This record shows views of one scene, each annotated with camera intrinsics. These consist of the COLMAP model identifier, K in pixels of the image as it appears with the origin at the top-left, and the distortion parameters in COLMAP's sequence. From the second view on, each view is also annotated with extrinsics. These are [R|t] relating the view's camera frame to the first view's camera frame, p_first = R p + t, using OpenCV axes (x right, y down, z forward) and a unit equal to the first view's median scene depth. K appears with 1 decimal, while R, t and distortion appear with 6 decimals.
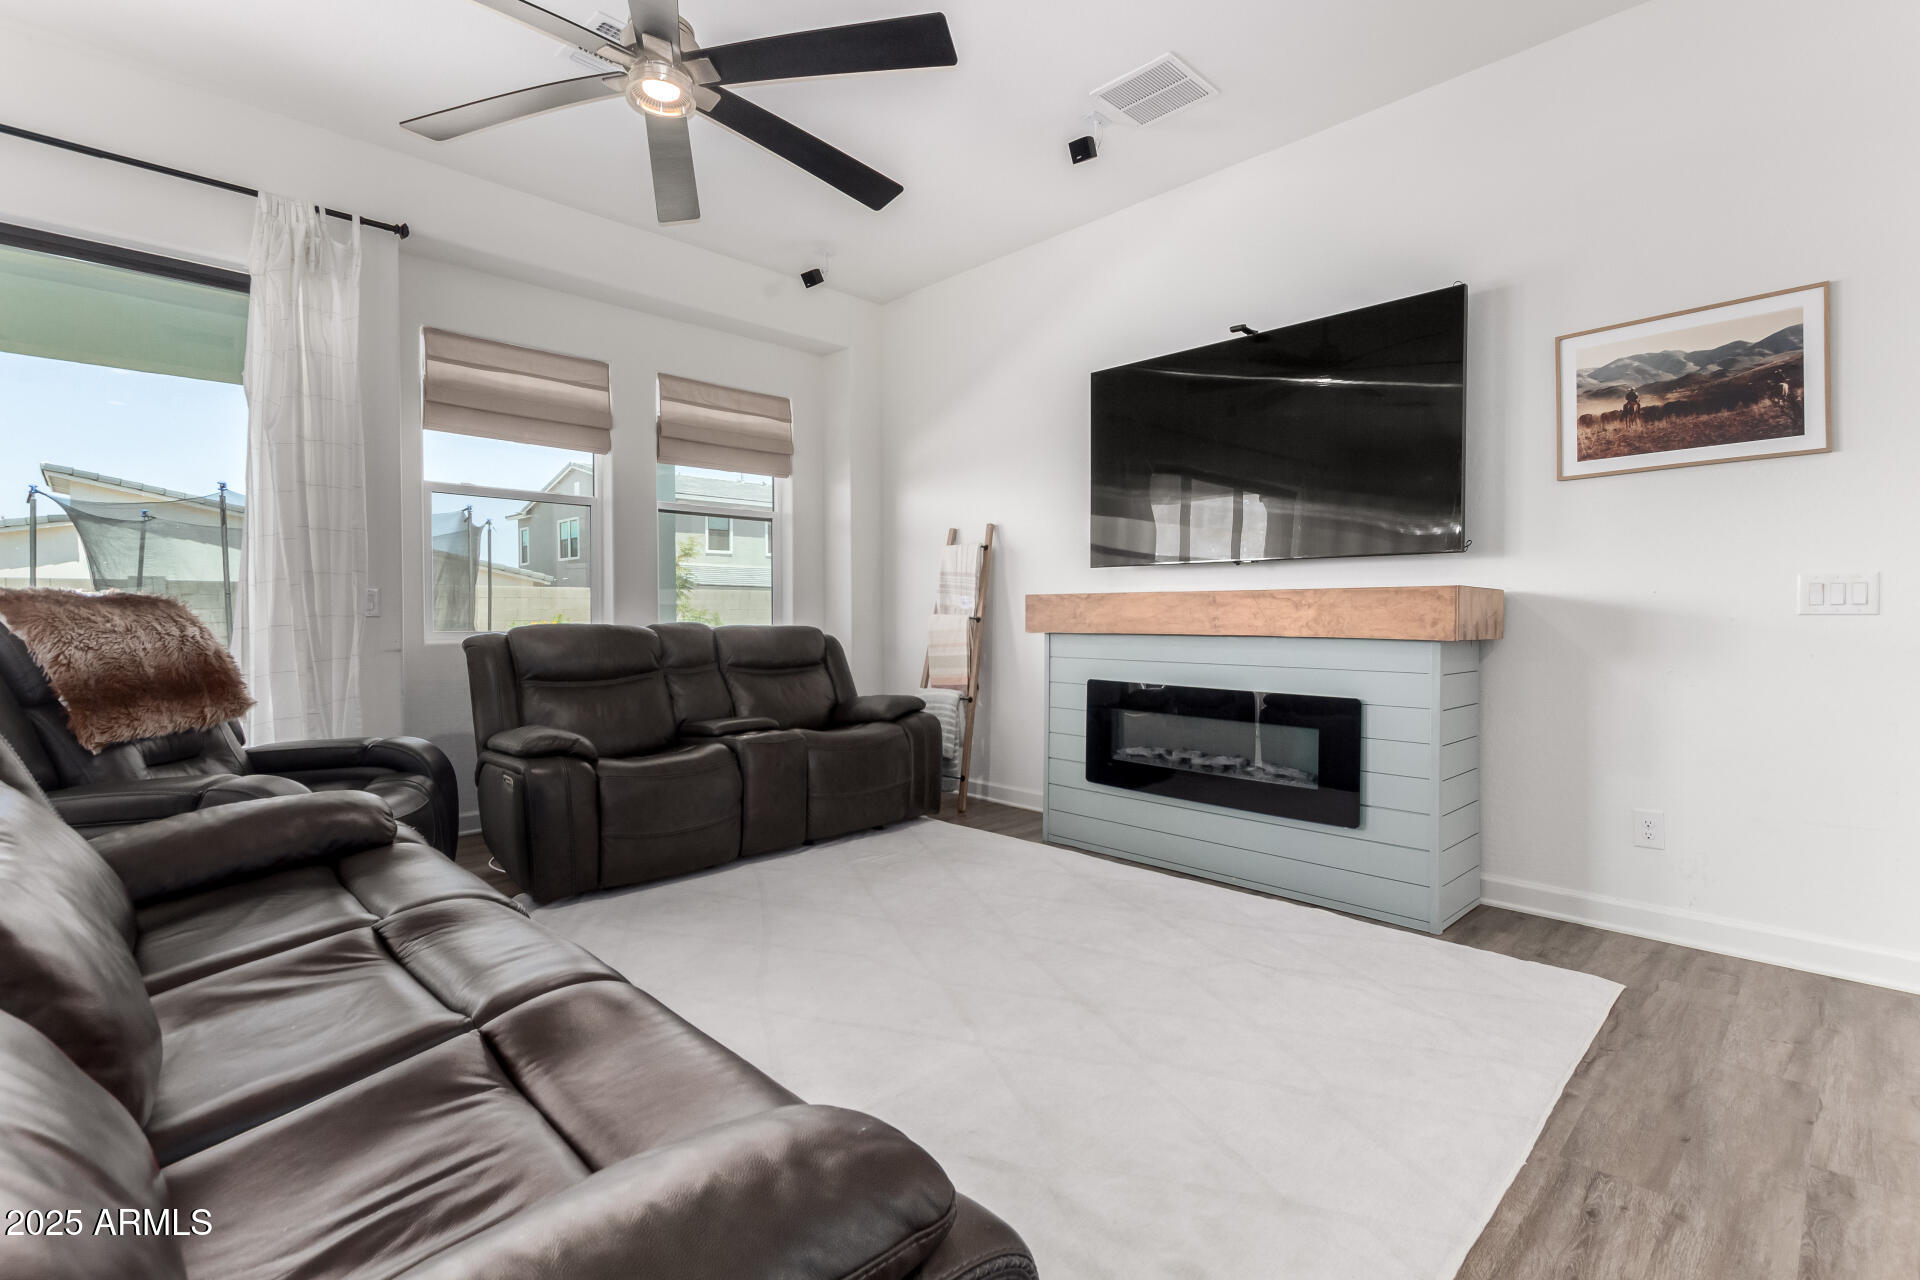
lens RADIAL K [[889.4, 0, 968.8], [0, 889.4, 629.1], [0, 0, 1]] dist [-0.000158, -0.000161]
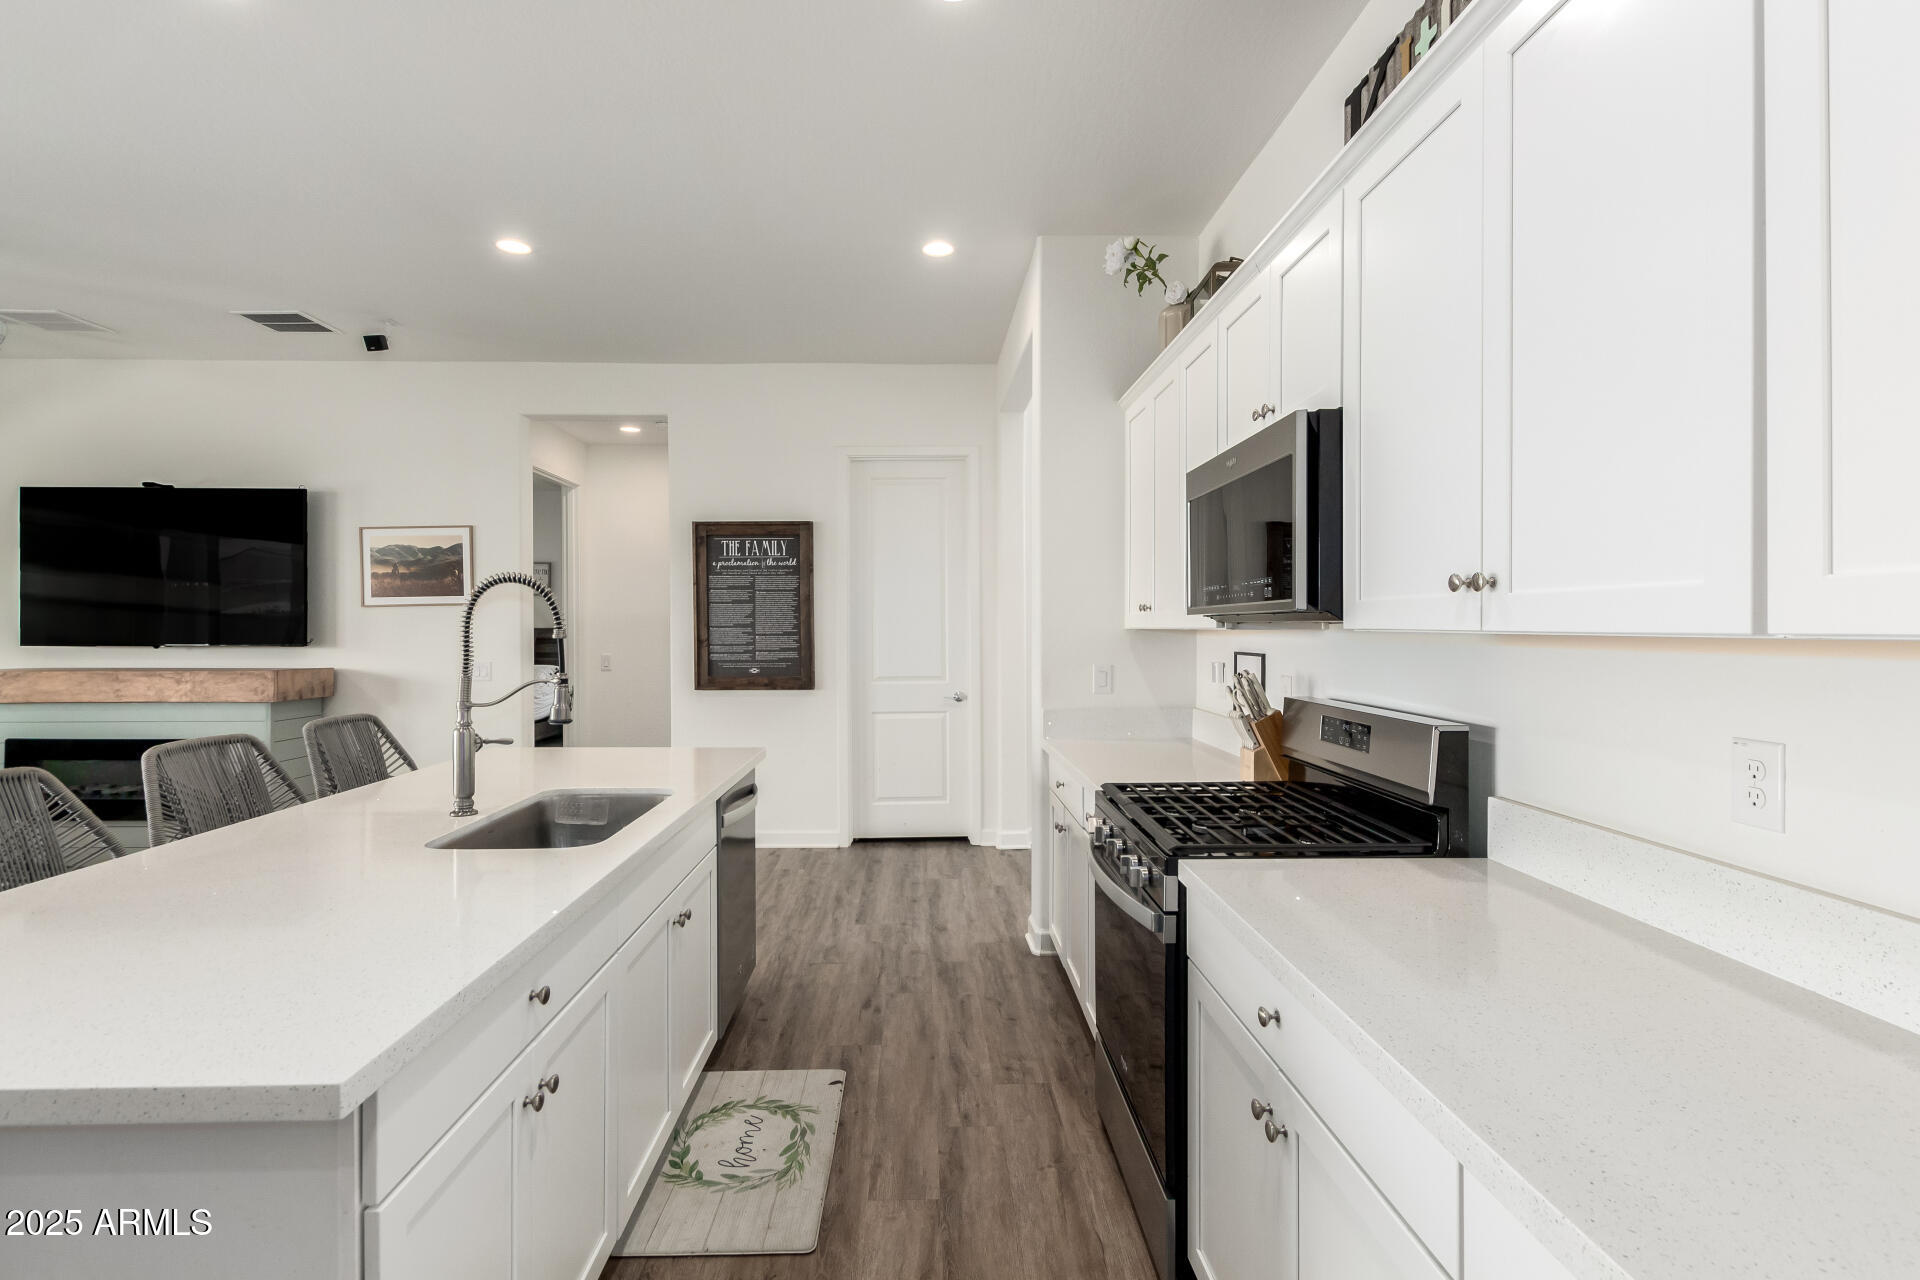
lens RADIAL K [[889.4, 0, 968.8], [0, 889.4, 629.1], [0, 0, 1]] dist [-0.000158, -0.000161]
pose [[0.672787, -0.004890, 0.739820, 0.159674], [0.014975, 0.999863, -0.007009, -0.092536], [-0.739685, 0.015794, 0.672768, -1.134702]]
